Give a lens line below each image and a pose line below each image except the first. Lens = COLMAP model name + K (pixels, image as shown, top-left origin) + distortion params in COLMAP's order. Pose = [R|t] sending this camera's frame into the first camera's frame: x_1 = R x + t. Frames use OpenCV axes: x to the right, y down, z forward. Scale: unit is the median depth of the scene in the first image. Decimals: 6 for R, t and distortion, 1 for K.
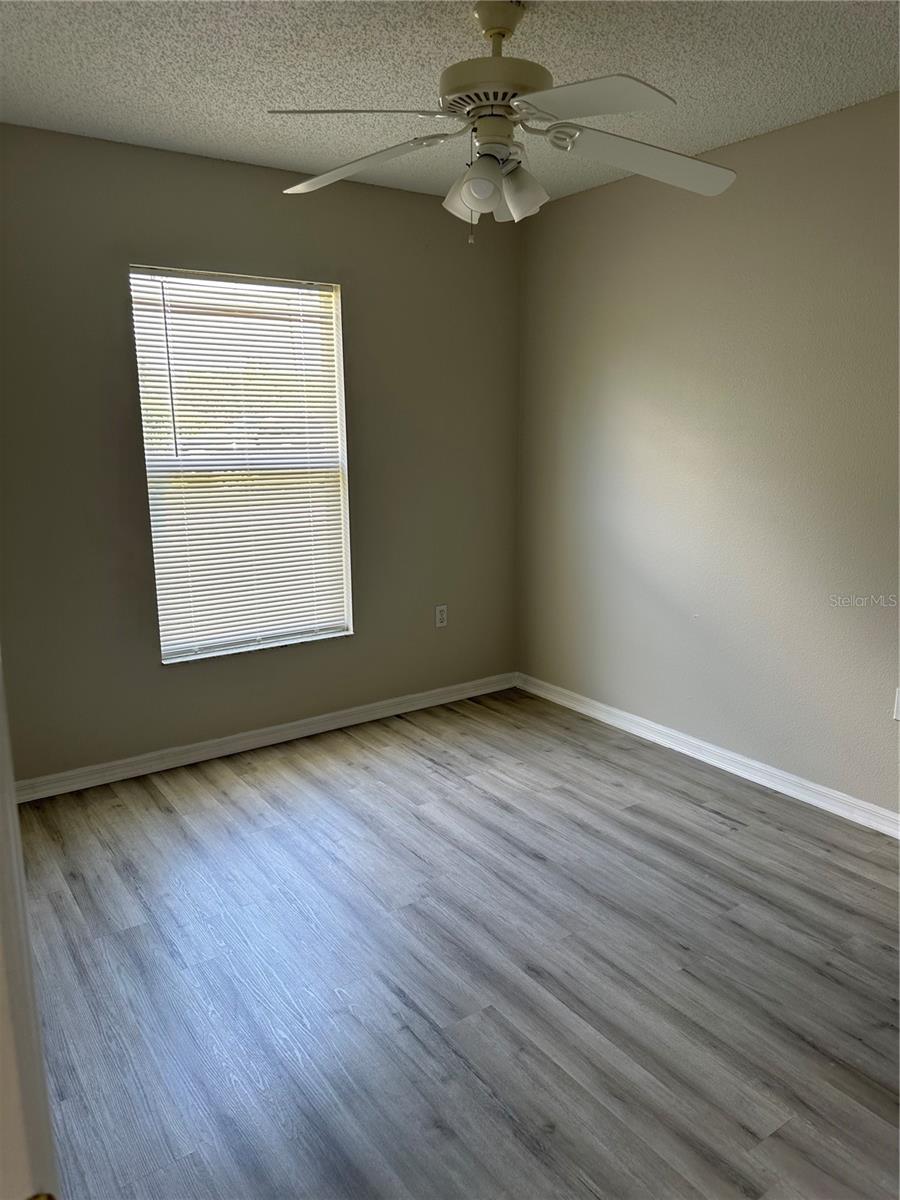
lens RADIAL K [[830.8, 0, 450.9], [0, 830.8, 601.3], [0, 0, 1]] dist [0.050948, -0.034078]
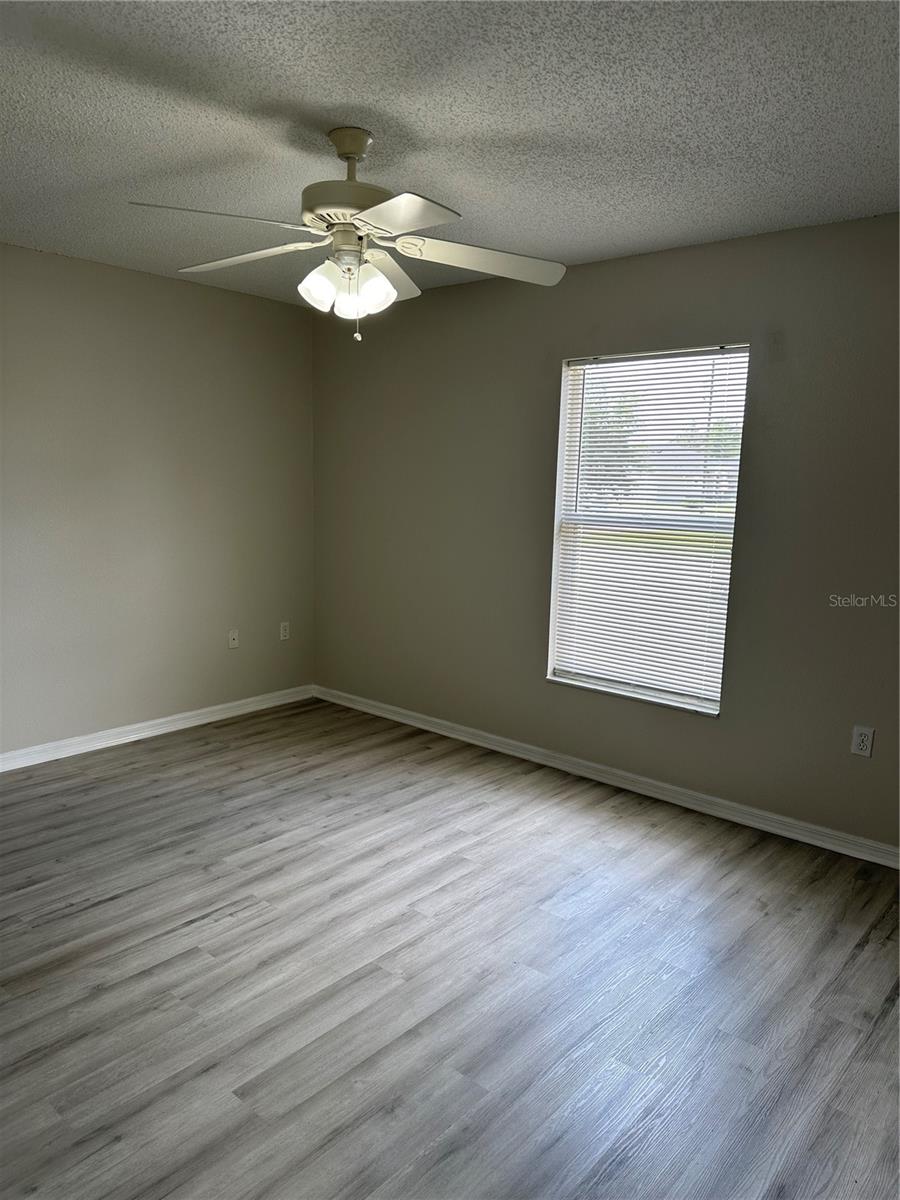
lens RADIAL K [[830.8, 0, 445.5], [0, 830.8, 597.9], [0, 0, 1]] dist [0.050948, -0.034078]
pose [[0.197447, 0.137758, -0.970586, 0.814058], [-0.221356, 0.970772, 0.092753, -0.121952], [0.954995, 0.196531, 0.222170, 0.576706]]
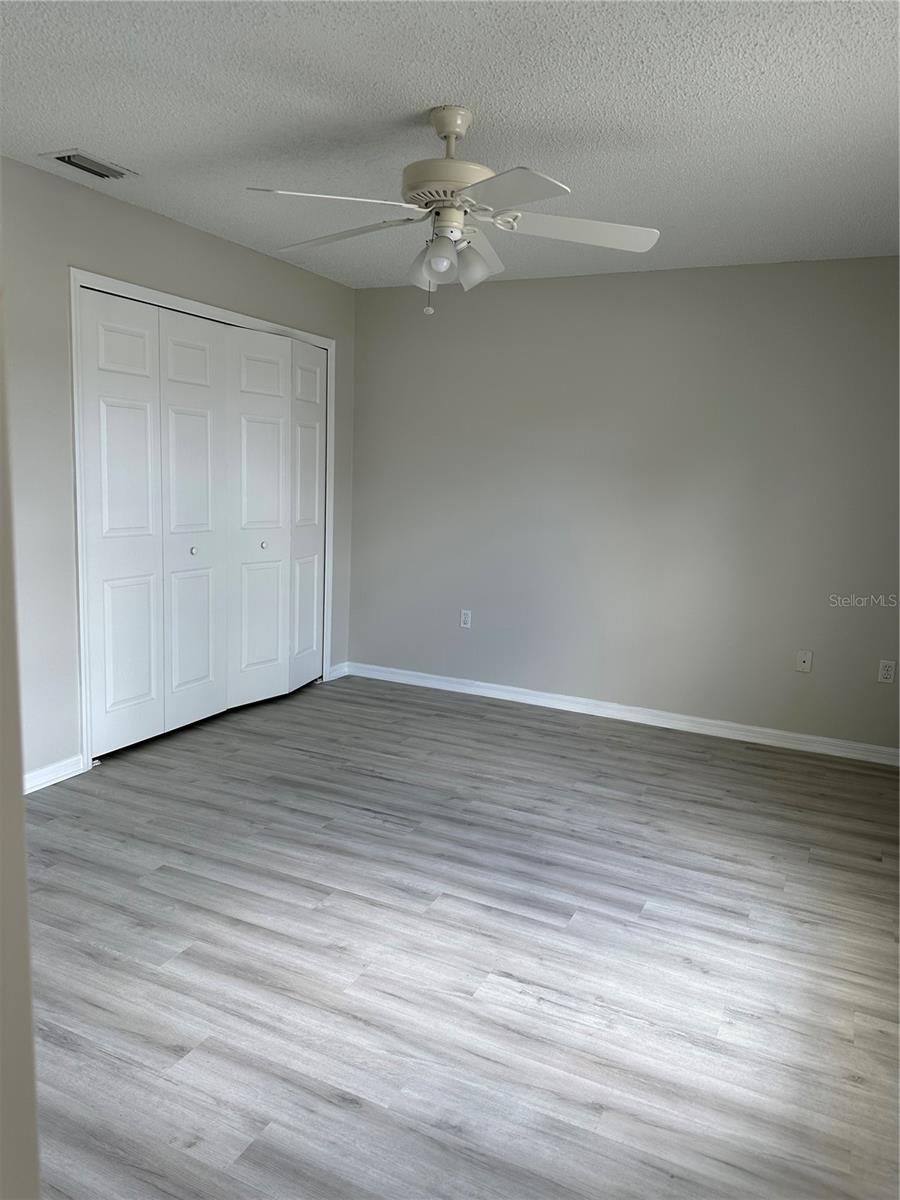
lens RADIAL K [[830.8, 0, 448.4], [0, 830.8, 598.7], [0, 0, 1]] dist [0.050948, -0.034078]
pose [[-0.873152, 0.023082, -0.486901, 0.374879], [-0.161454, 0.928799, 0.333564, -0.286825], [0.459933, 0.369865, -0.807256, 1.418880]]
